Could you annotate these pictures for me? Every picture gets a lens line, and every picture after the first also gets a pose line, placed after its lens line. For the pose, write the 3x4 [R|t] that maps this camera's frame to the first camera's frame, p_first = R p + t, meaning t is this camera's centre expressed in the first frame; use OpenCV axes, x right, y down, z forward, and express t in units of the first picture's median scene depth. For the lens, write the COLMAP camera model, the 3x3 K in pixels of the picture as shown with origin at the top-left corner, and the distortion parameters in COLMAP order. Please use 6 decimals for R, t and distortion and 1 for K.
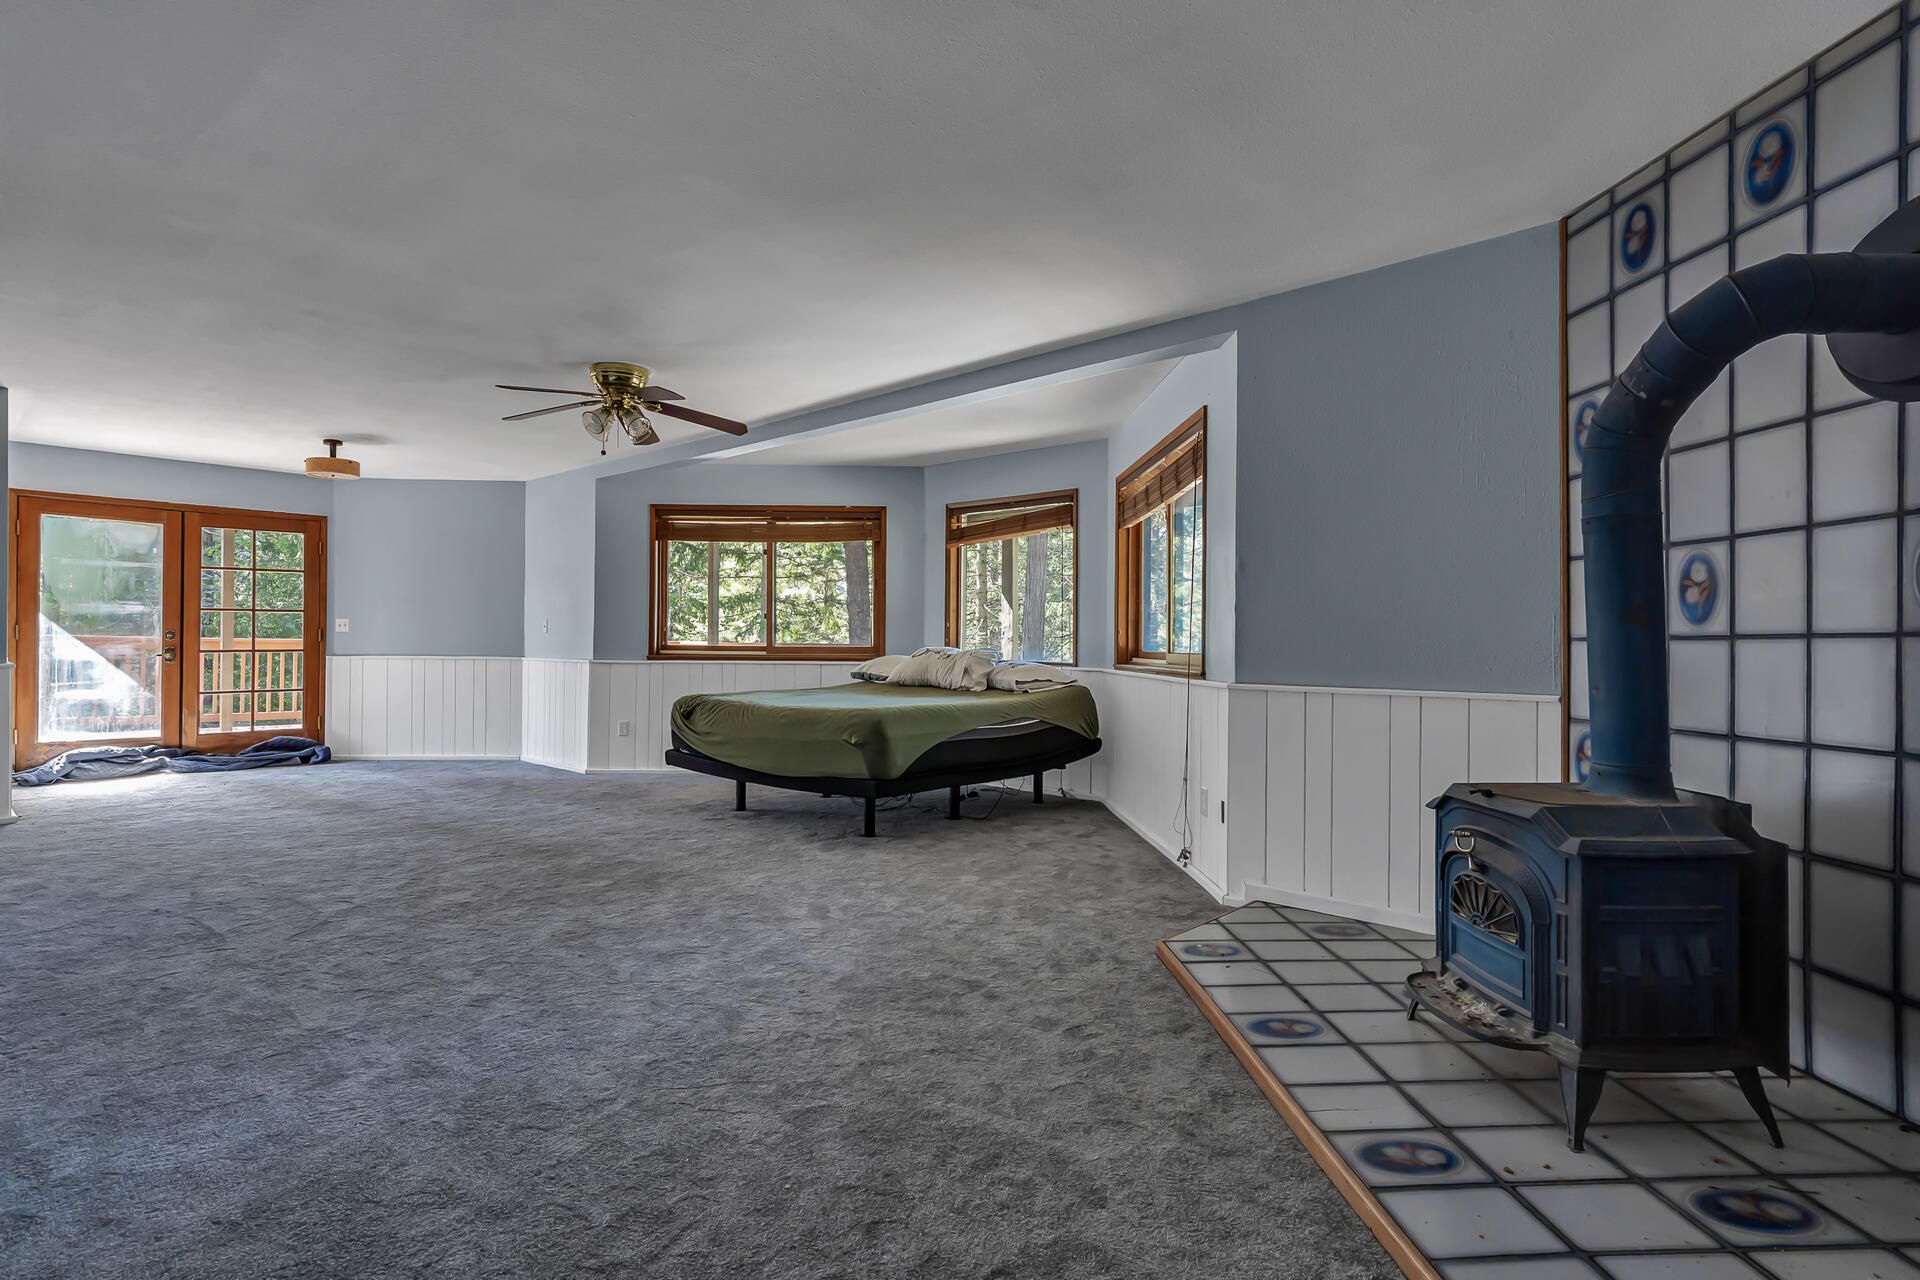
lens RADIAL K [[970.6, 0, 958.6], [0, 970.6, 651.8], [0, 0, 1]] dist [-0.007341, 0.004516]
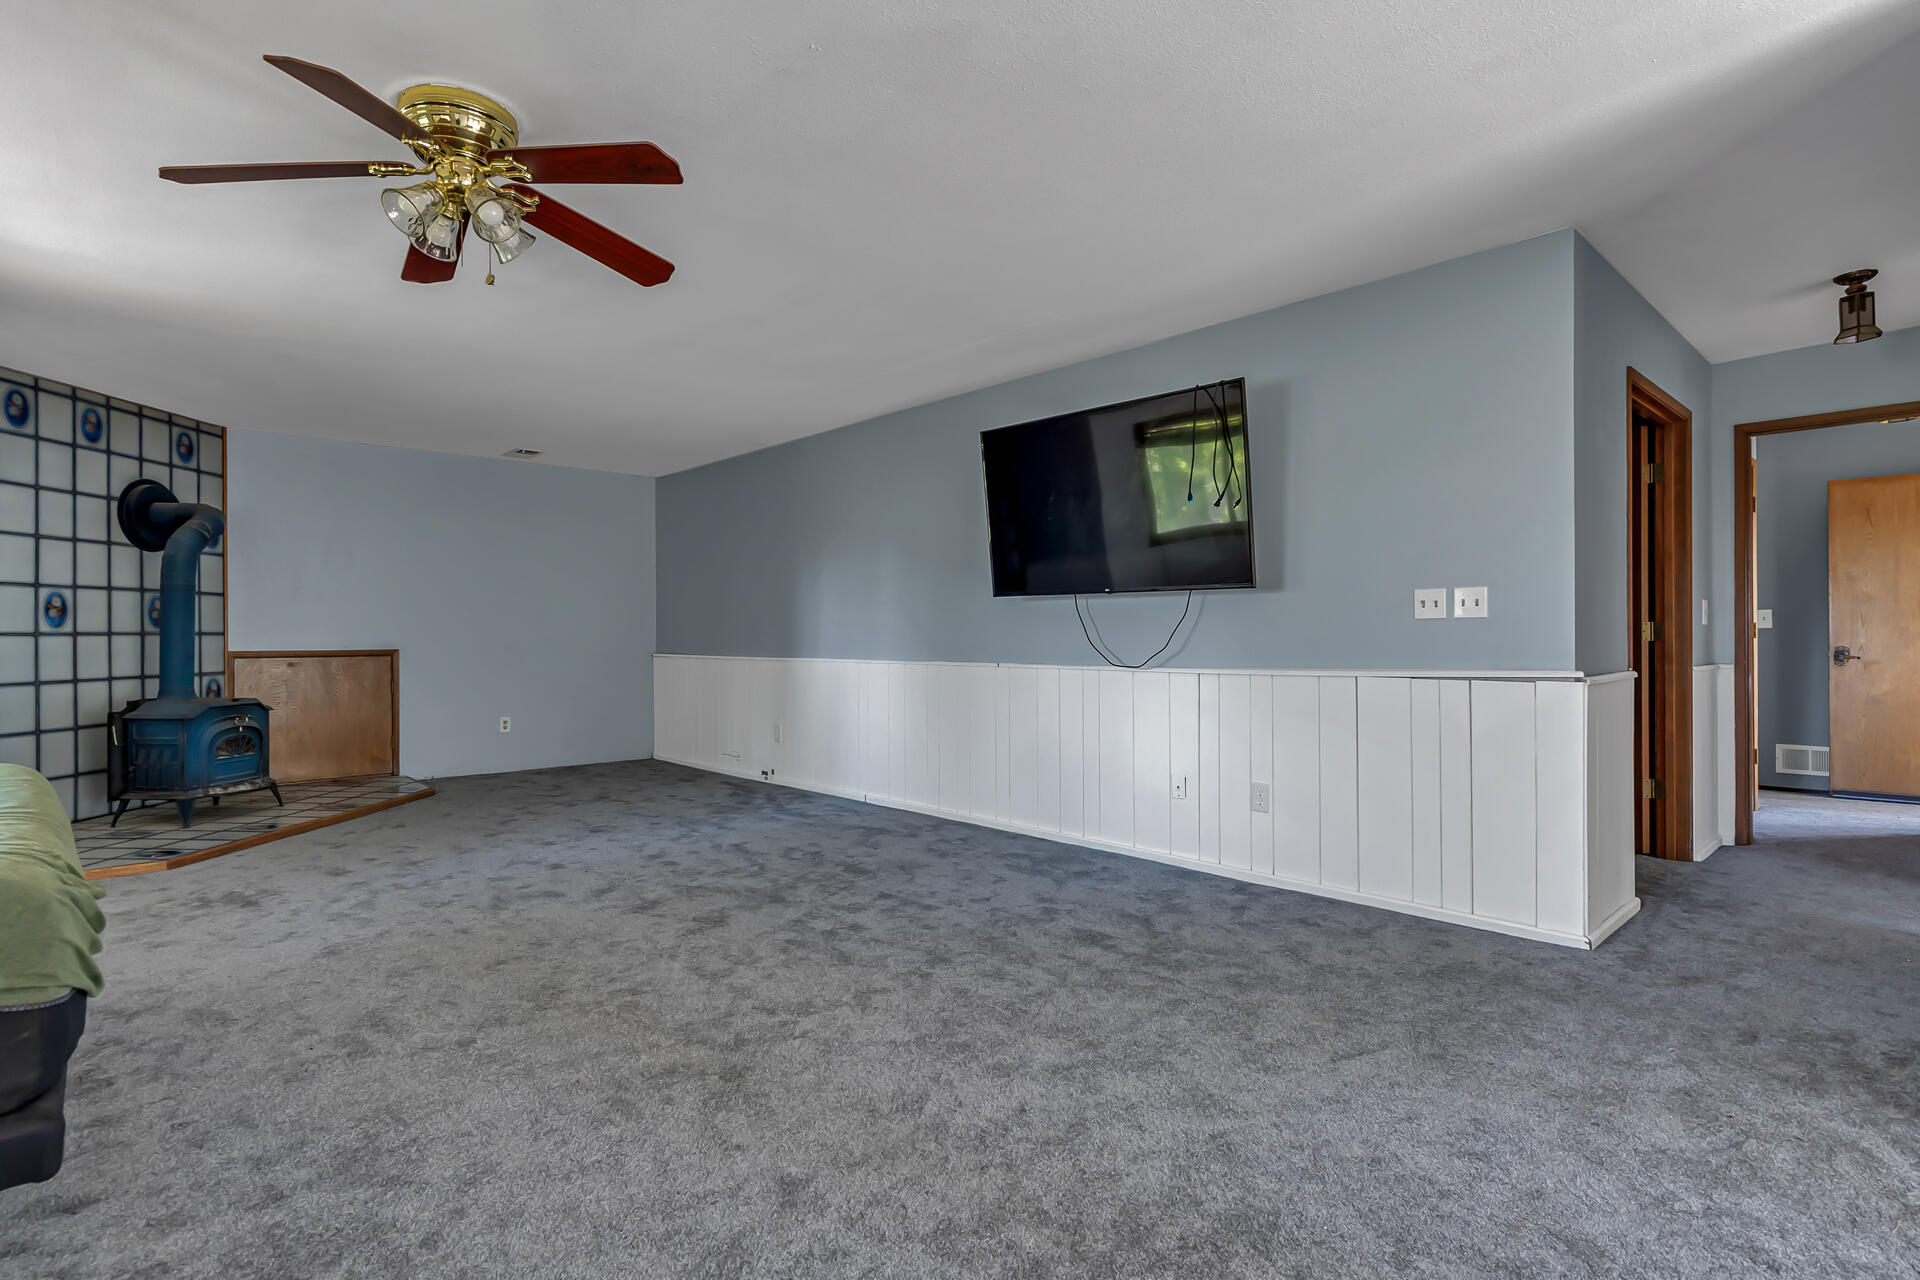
lens RADIAL K [[970.6, 0, 950.8], [0, 970.6, 637.4], [0, 0, 1]] dist [-0.007341, 0.004516]
pose [[-0.998010, -0.005746, 0.062789, -1.088309], [-0.004850, 0.999884, 0.014413, -0.041499], [-0.062865, 0.014079, -0.997923, 2.600574]]
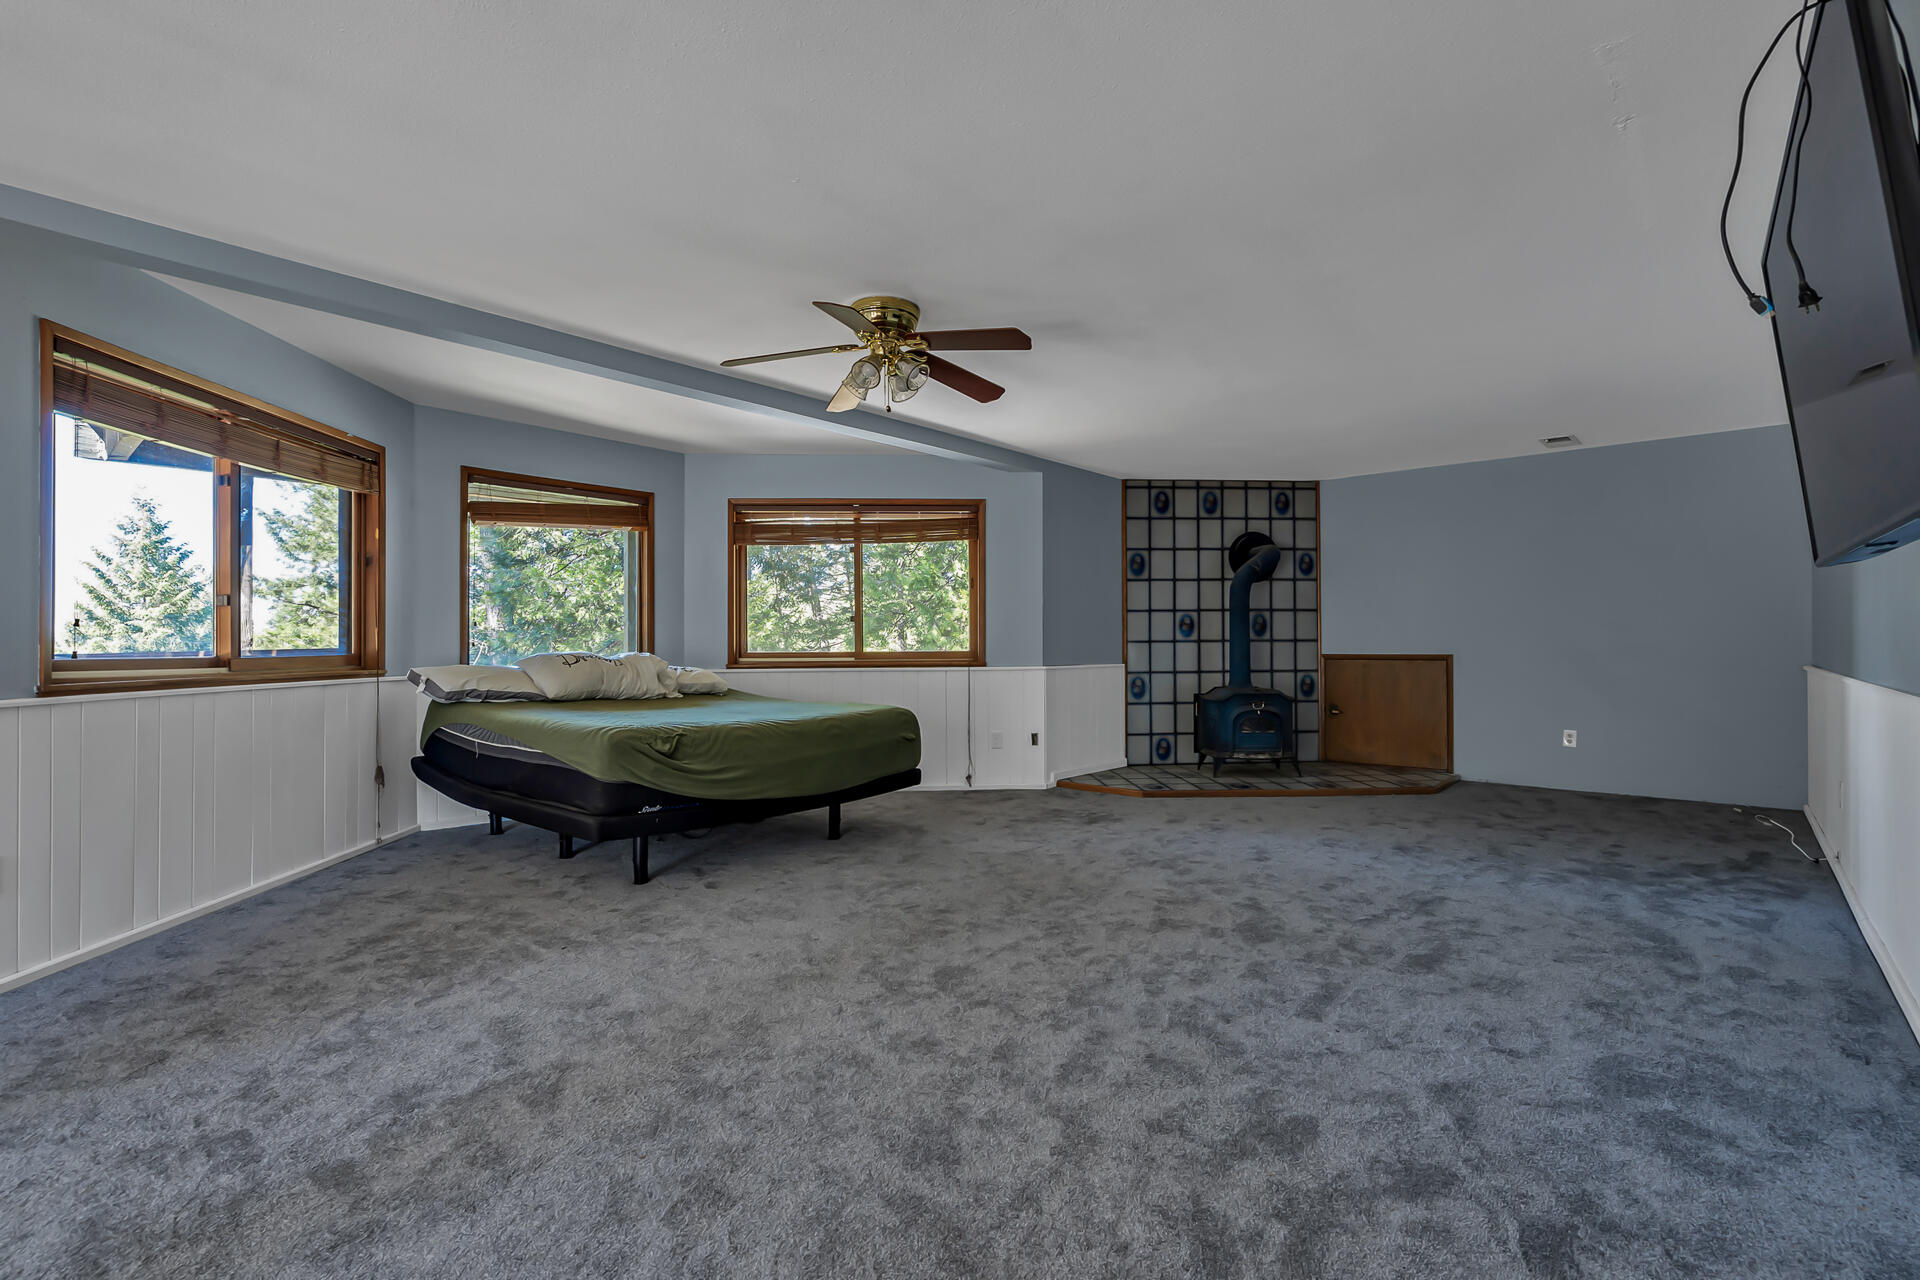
lens RADIAL K [[881.5, 0, 952.1], [0, 881.5, 636.9], [0, 0, 1]] dist [-0.002277, -0.000250]
pose [[-0.023742, 0.001905, 0.999716, -1.856842], [0.012615, 0.999919, -0.001606, -0.031241], [-0.999639, 0.012574, -0.023764, 1.646441]]
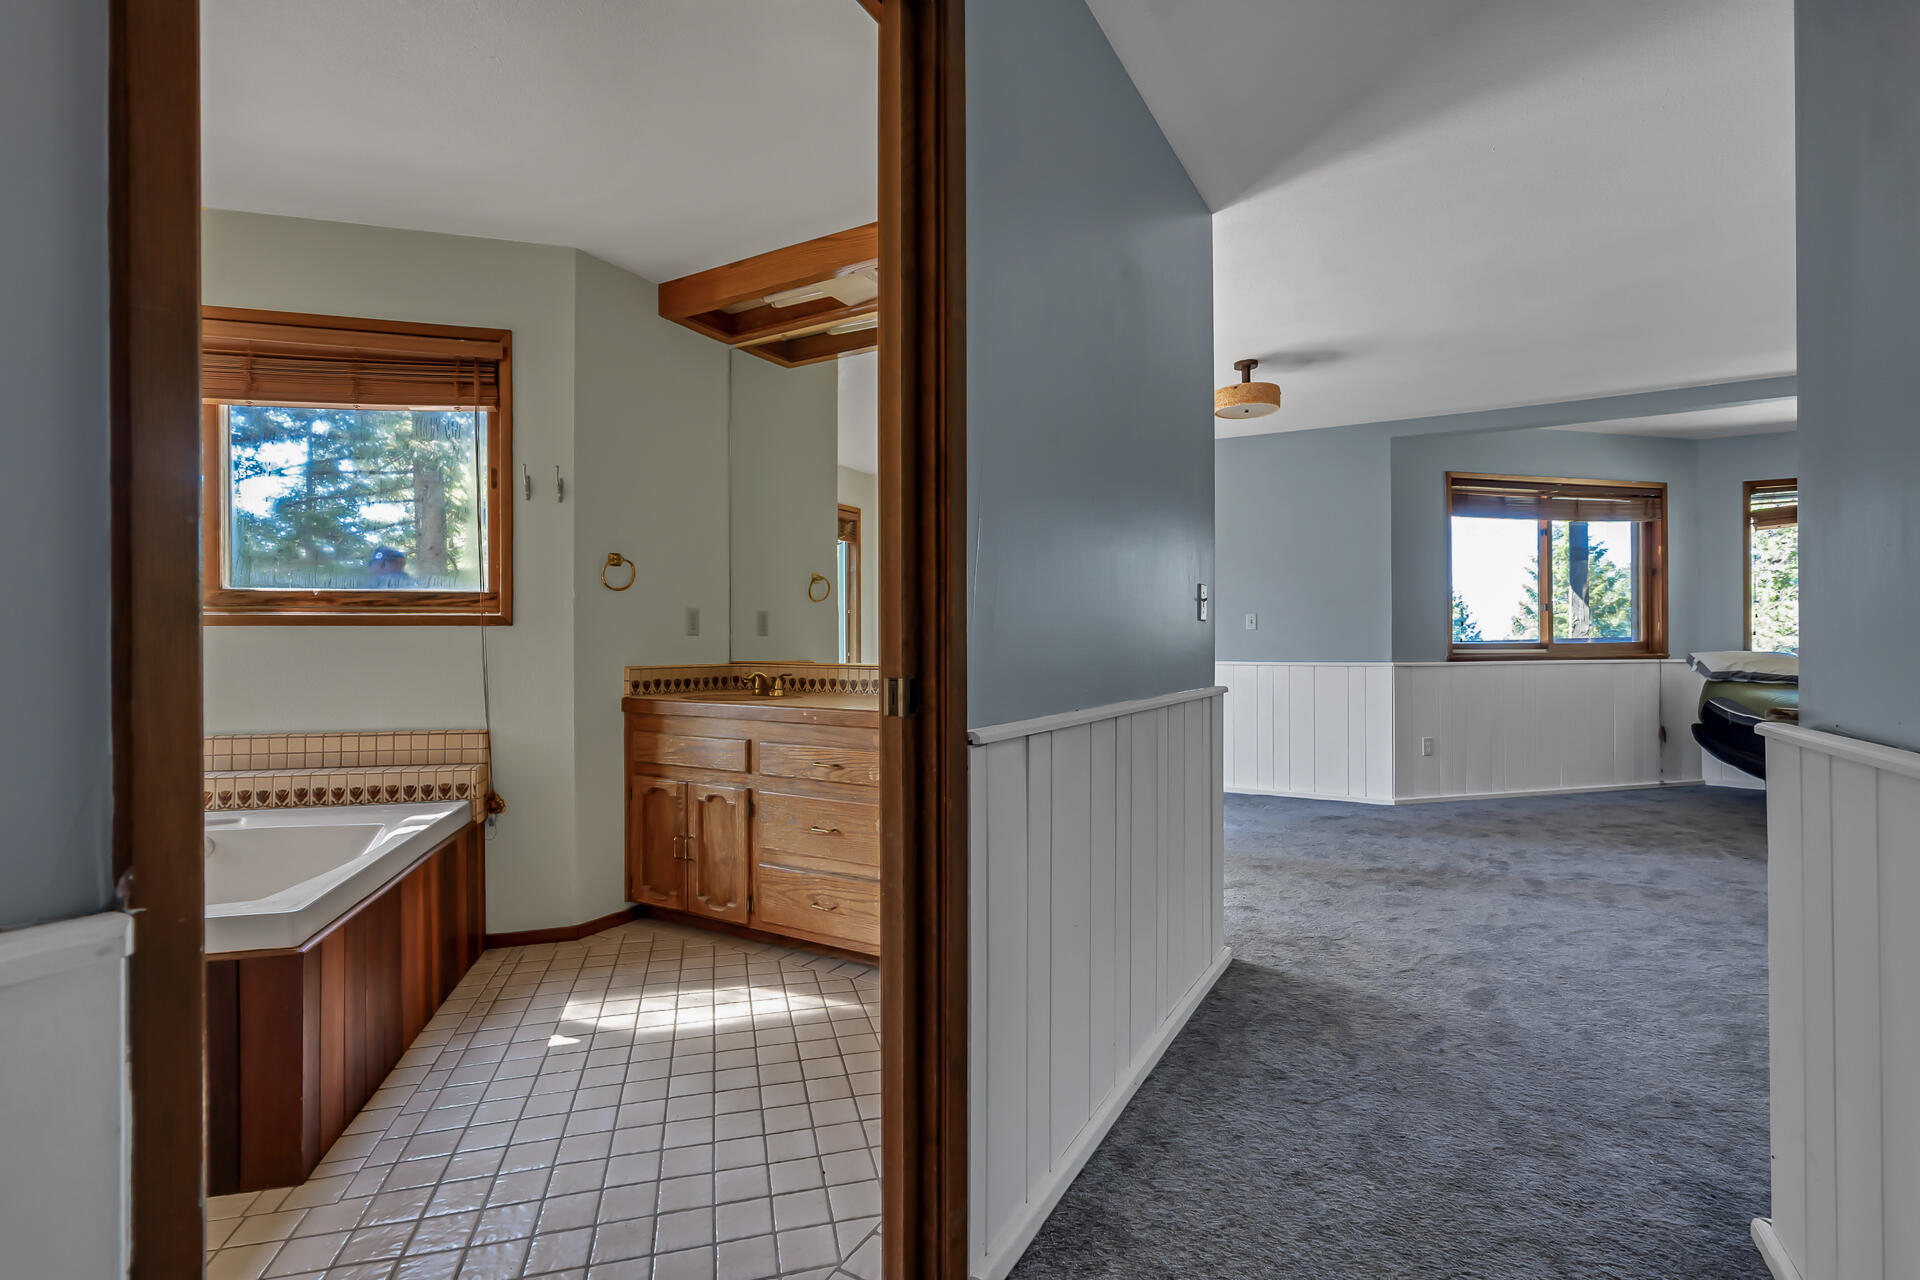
lens RADIAL K [[859.8, 0, 963.2], [0, 859.8, 636.5], [0, 0, 1]] dist [-0.008256, 0.003440]
pose [[0.972993, -0.010535, 0.230596, -2.341112], [0.013154, 0.999865, -0.009825, -0.029976], [-0.230461, 0.012593, 0.973000, 1.032791]]
